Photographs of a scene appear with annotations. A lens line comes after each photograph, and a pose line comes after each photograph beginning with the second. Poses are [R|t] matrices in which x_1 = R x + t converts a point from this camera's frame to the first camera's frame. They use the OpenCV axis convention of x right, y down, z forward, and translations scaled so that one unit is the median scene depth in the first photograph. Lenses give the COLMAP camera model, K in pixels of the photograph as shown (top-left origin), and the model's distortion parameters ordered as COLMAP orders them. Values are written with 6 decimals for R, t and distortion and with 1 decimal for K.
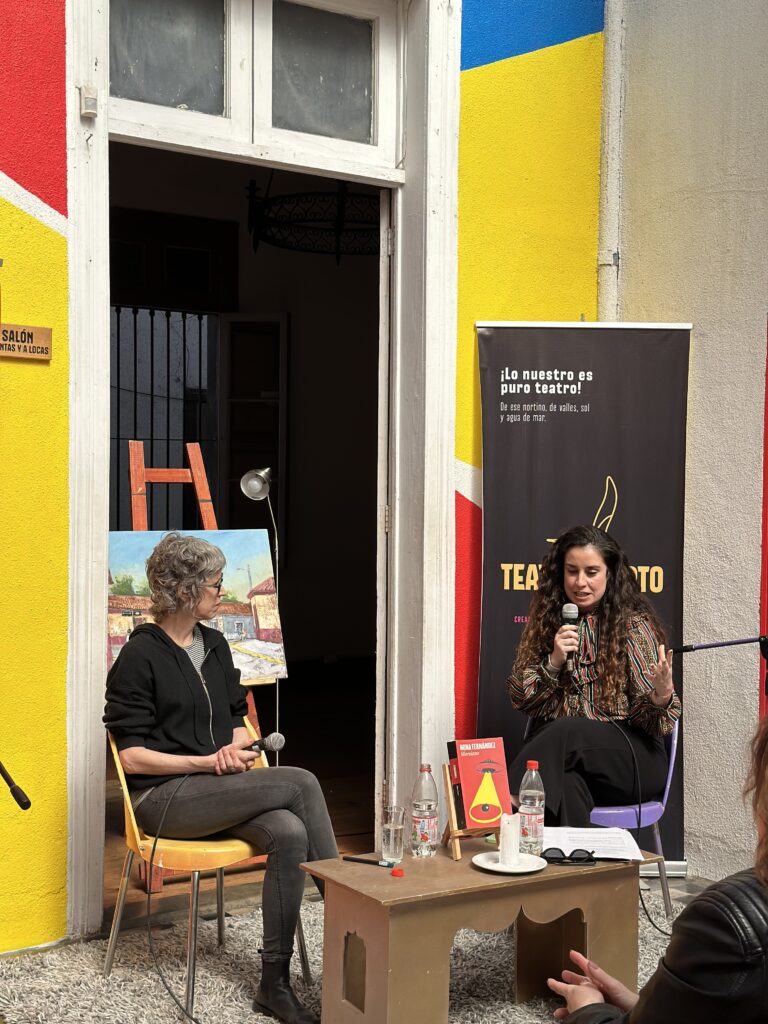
lens RADIAL K [[1417.5, 0, 384.5], [0, 1417.5, 529.2], [0, 0, 1]] dist [0.059960, 0.069181]
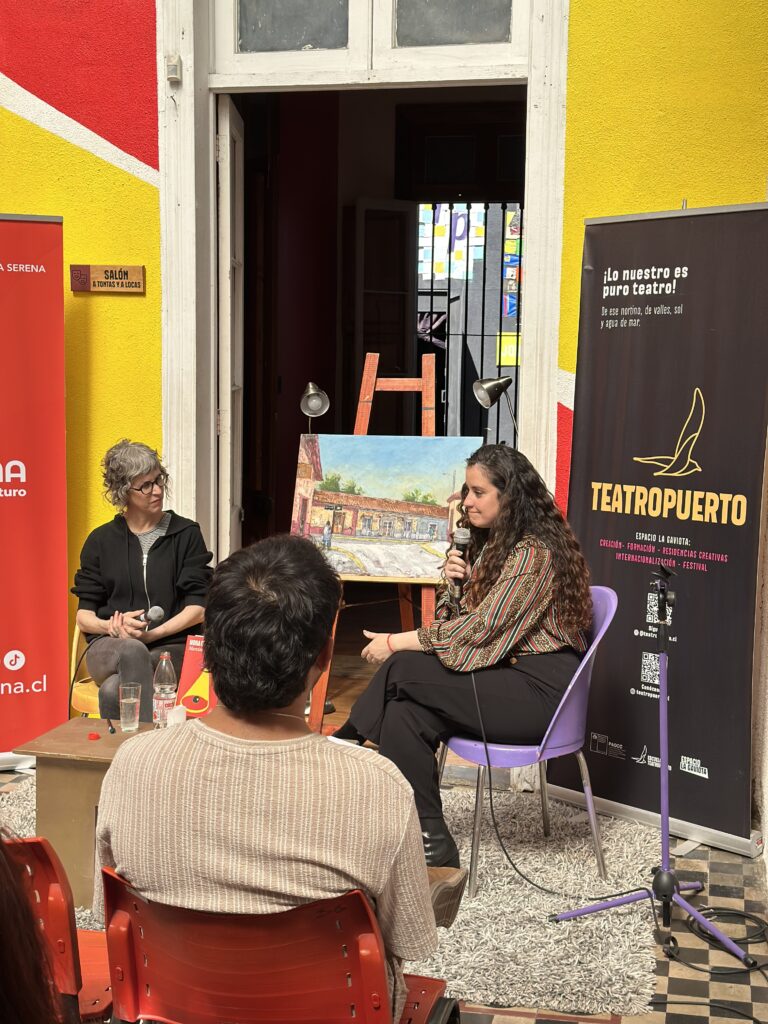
lens RADIAL K [[1397.4, 0, 382.3], [0, 1397.4, 543.0], [0, 0, 1]] dist [0.044766, 0.036474]
pose [[0.672947, 0.087089, -0.734546, 0.668871], [-0.023225, 0.995043, 0.096697, -0.021383], [0.739326, -0.048012, 0.671634, 0.277582]]
